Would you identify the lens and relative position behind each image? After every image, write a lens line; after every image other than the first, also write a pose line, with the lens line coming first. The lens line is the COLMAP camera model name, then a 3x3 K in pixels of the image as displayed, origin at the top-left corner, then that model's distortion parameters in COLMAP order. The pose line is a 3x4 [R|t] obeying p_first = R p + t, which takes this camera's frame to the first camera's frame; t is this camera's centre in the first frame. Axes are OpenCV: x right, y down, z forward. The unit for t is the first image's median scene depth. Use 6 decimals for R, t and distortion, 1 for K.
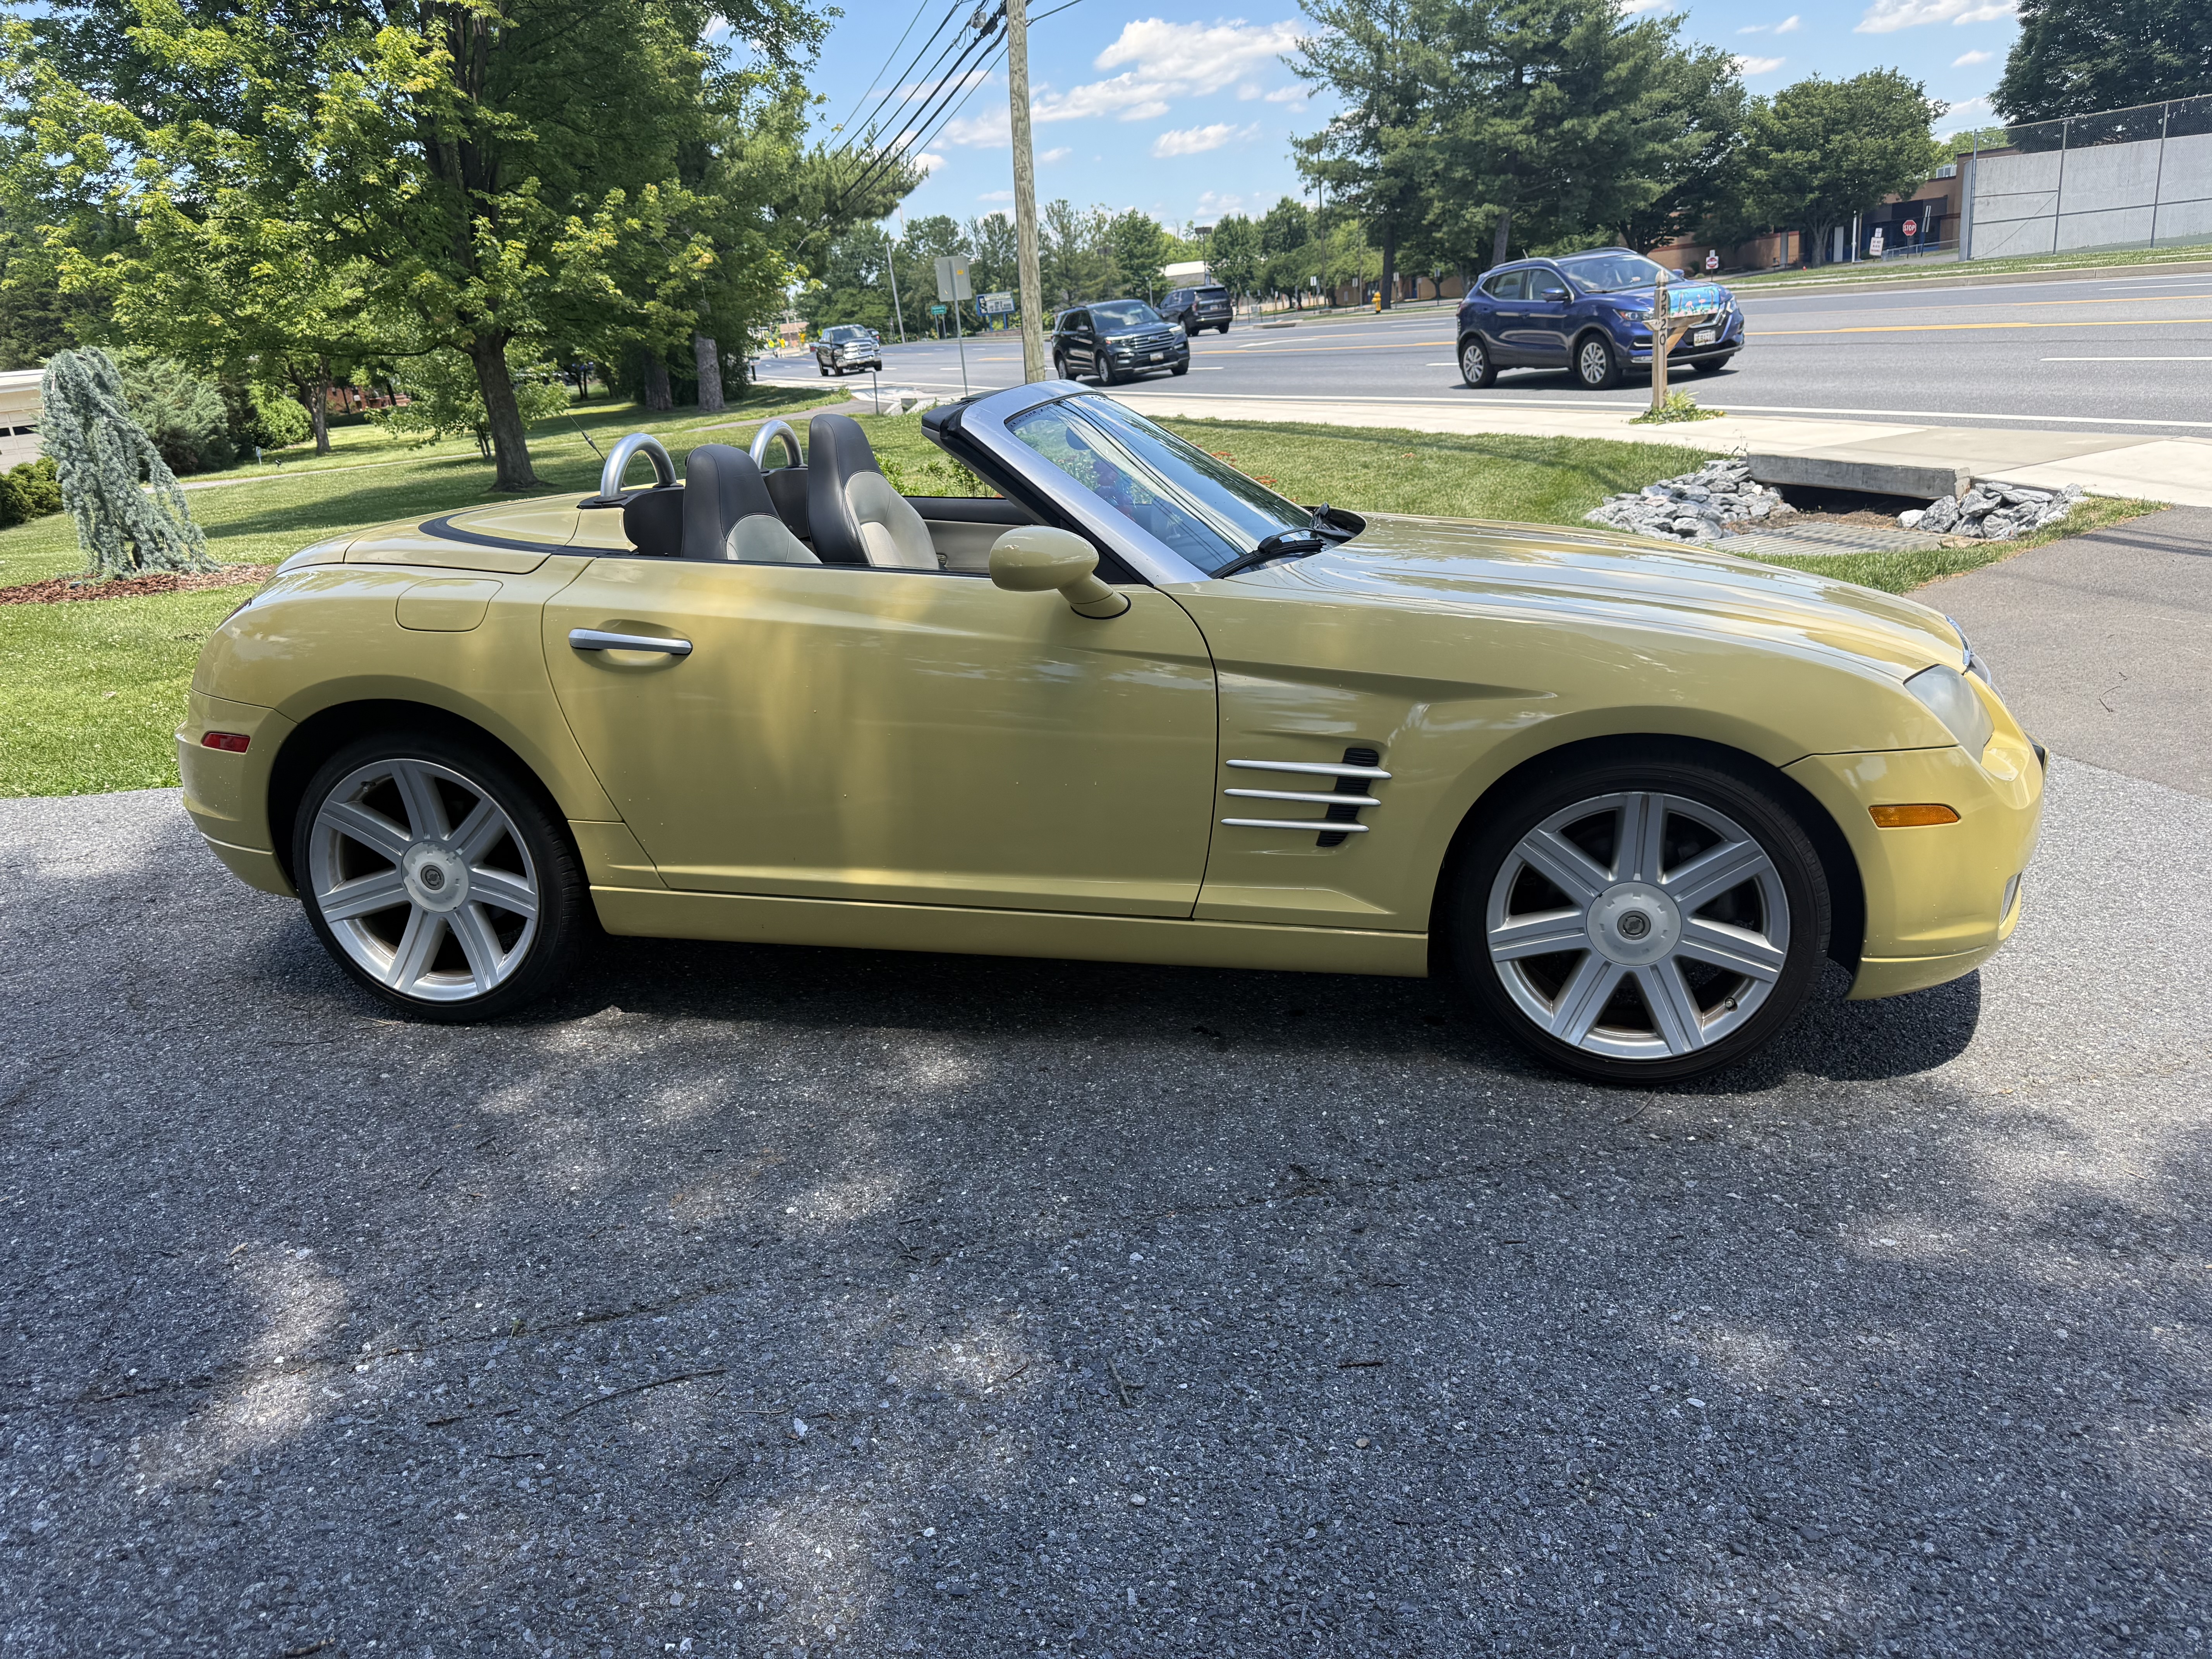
lens RADIAL K [[1523.6, 0, 1098.6], [0, 1523.6, 818.8], [0, 0, 1]] dist [0.036403, -0.049248]
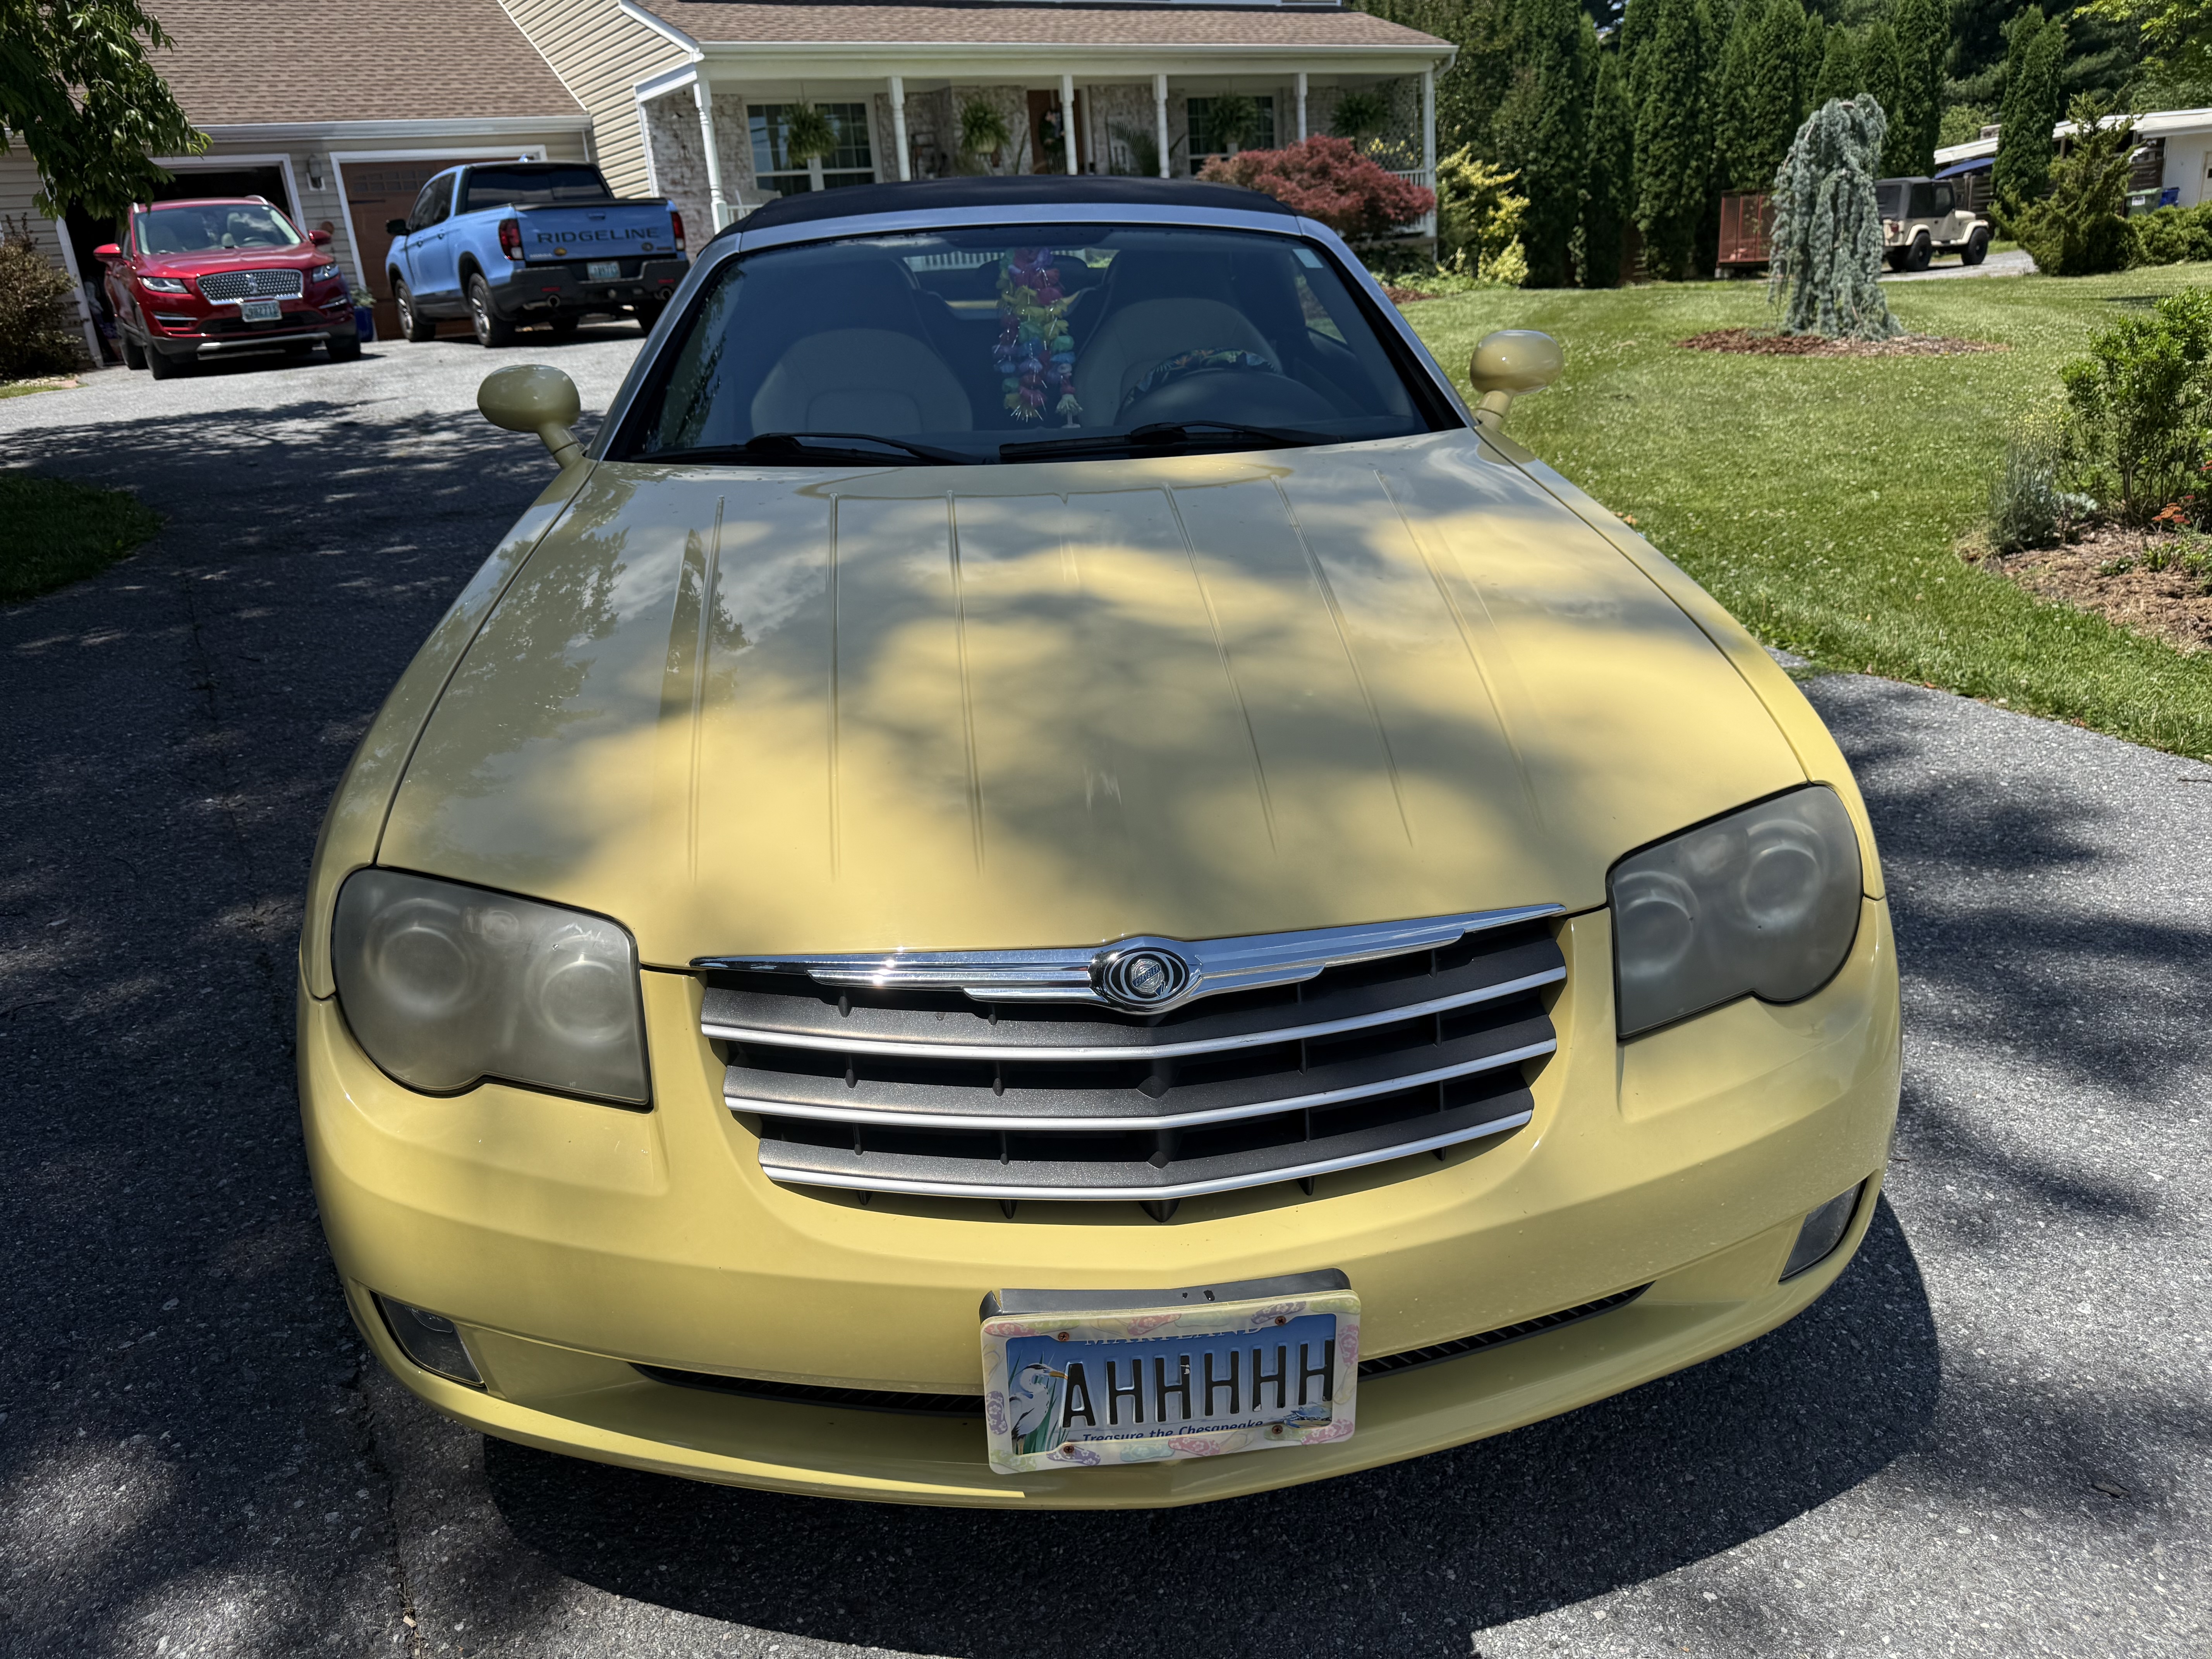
lens RADIAL K [[1550.2, 0, 1110.8], [0, 1550.2, 824.6], [0, 0, 1]] dist [0.006558, -0.008249]
pose [[0.330170, 0.396873, -0.856434, 0.248120], [-0.261066, 0.910317, 0.321197, -0.080533], [0.907101, 0.117536, 0.404169, 0.228763]]
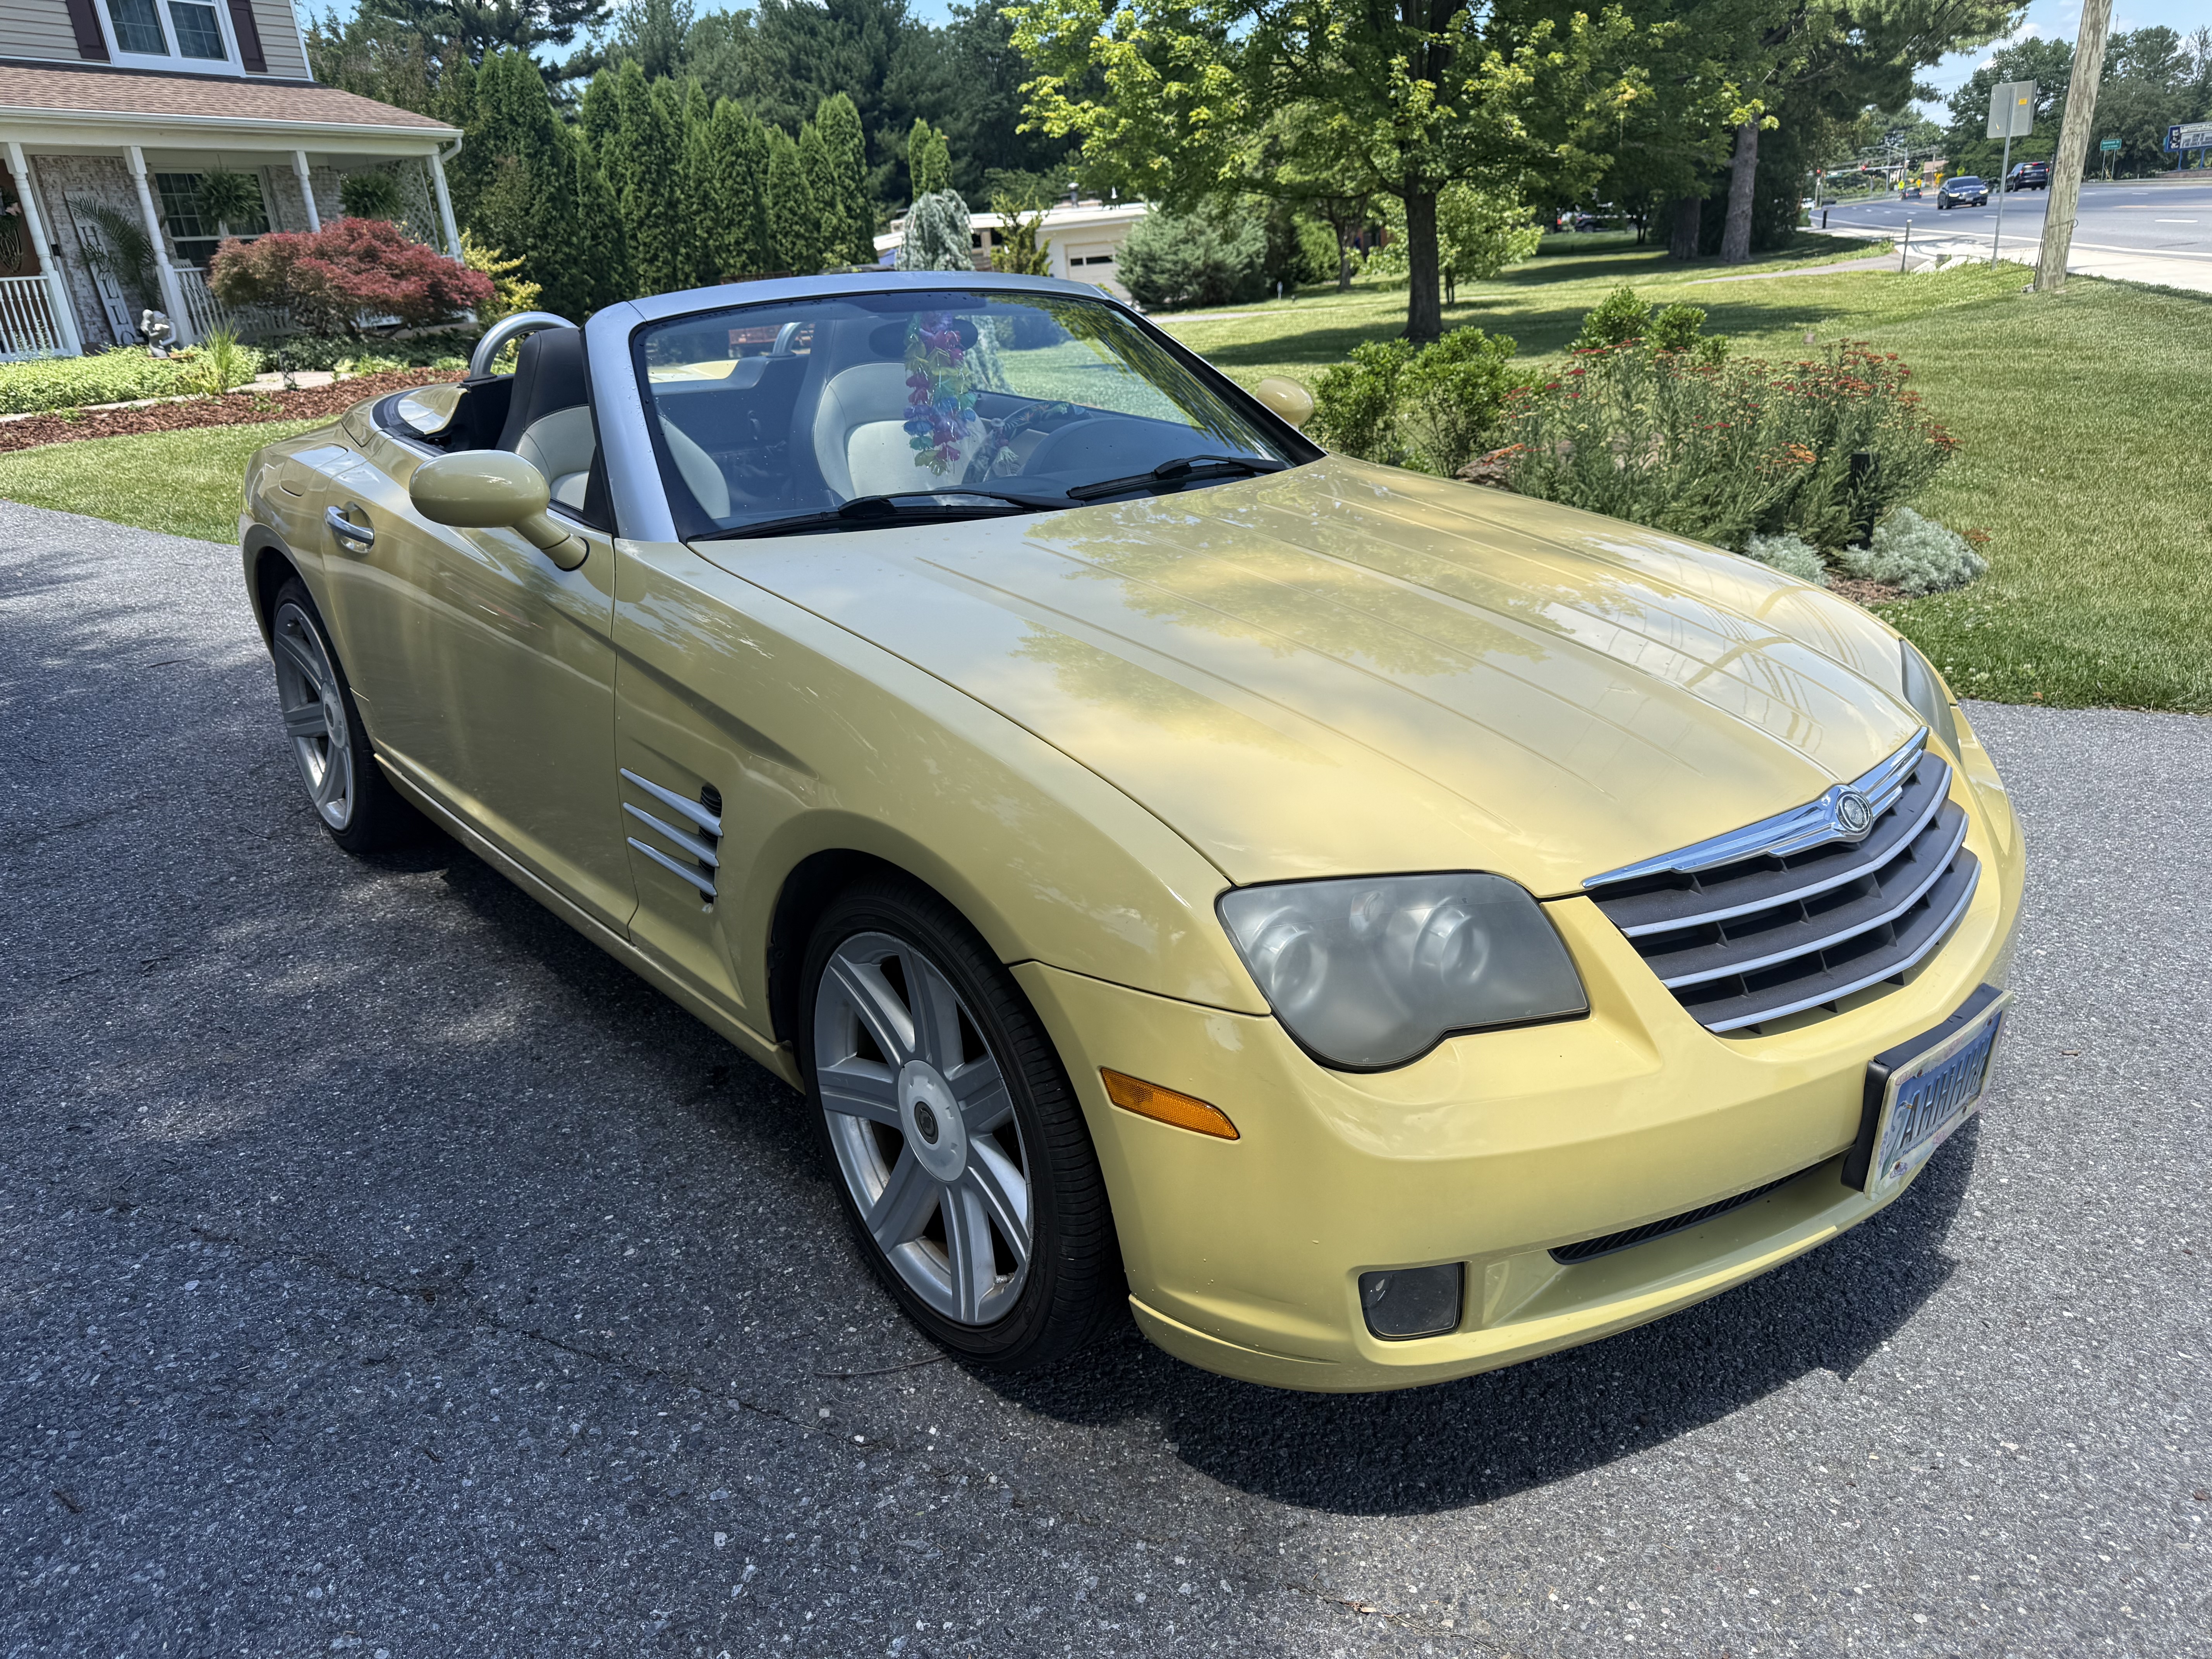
lens RADIAL K [[1550.2, 0, 1110.8], [0, 1550.2, 824.6], [0, 0, 1]] dist [0.006558, -0.008249]
pose [[0.811059, 0.233151, -0.536492, 0.179616], [-0.183737, 0.972258, 0.144758, -0.042254], [0.555359, -0.018833, 0.831397, 0.109436]]
